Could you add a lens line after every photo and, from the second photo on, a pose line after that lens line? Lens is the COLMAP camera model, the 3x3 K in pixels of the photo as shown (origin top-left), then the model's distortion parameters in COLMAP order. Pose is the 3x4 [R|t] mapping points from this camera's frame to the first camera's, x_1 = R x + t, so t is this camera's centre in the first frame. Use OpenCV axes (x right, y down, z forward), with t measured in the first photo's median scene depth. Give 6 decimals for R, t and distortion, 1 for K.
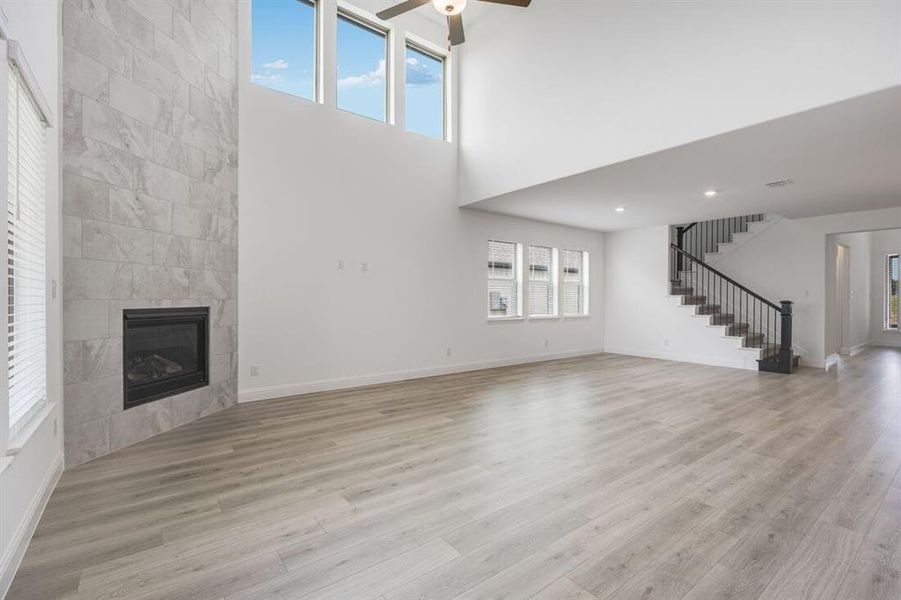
lens RADIAL K [[408.3, 0, 454.8], [0, 408.3, 294.5], [0, 0, 1]] dist [0.001334, 0.000653]
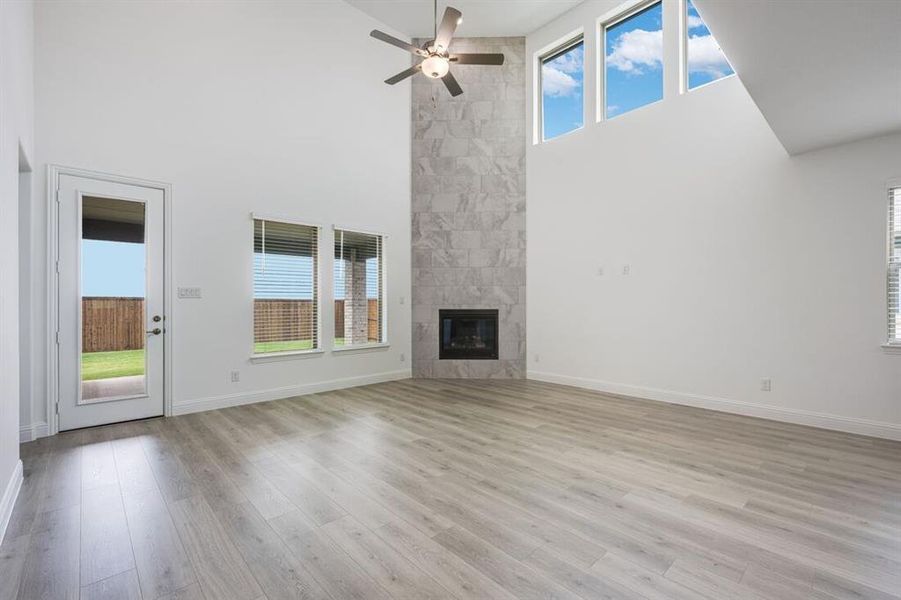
lens RADIAL K [[395.1, 0, 450.5], [0, 395.1, 300.0], [0, 0, 1]] dist [-0.000146, 0.000089]
pose [[0.091718, -0.012860, -0.995702, 1.000720], [0.009313, 0.999884, -0.012056, 0.012884], [0.995741, -0.008167, 0.091828, 0.775387]]
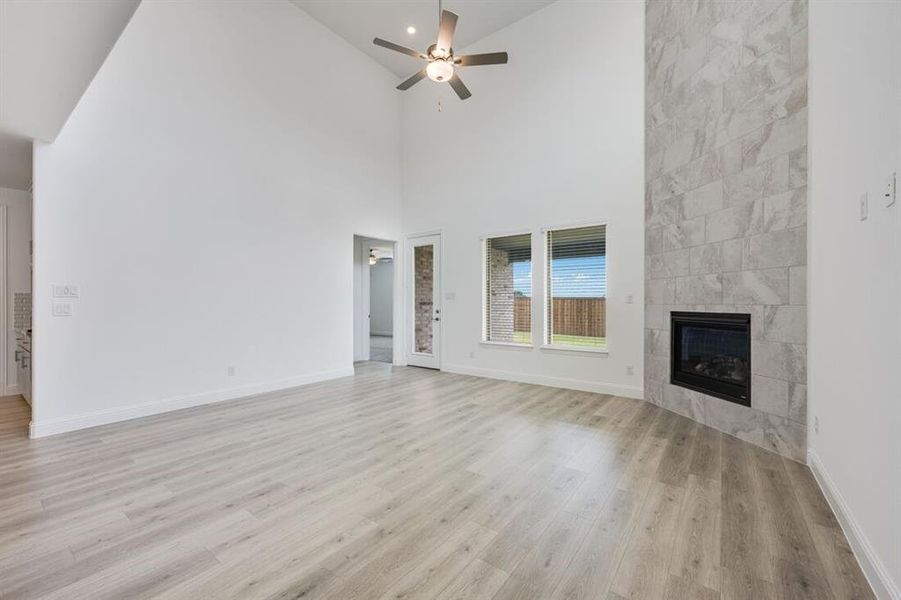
lens RADIAL K [[366.1, 0, 456.0], [0, 366.1, 300.6], [0, 0, 1]] dist [-0.001463, -0.000123]
pose [[-0.960025, -0.005529, -0.279860, 0.213878], [-0.001828, 0.999907, -0.013484, 0.015716], [0.279908, -0.012433, -0.959946, 1.763705]]
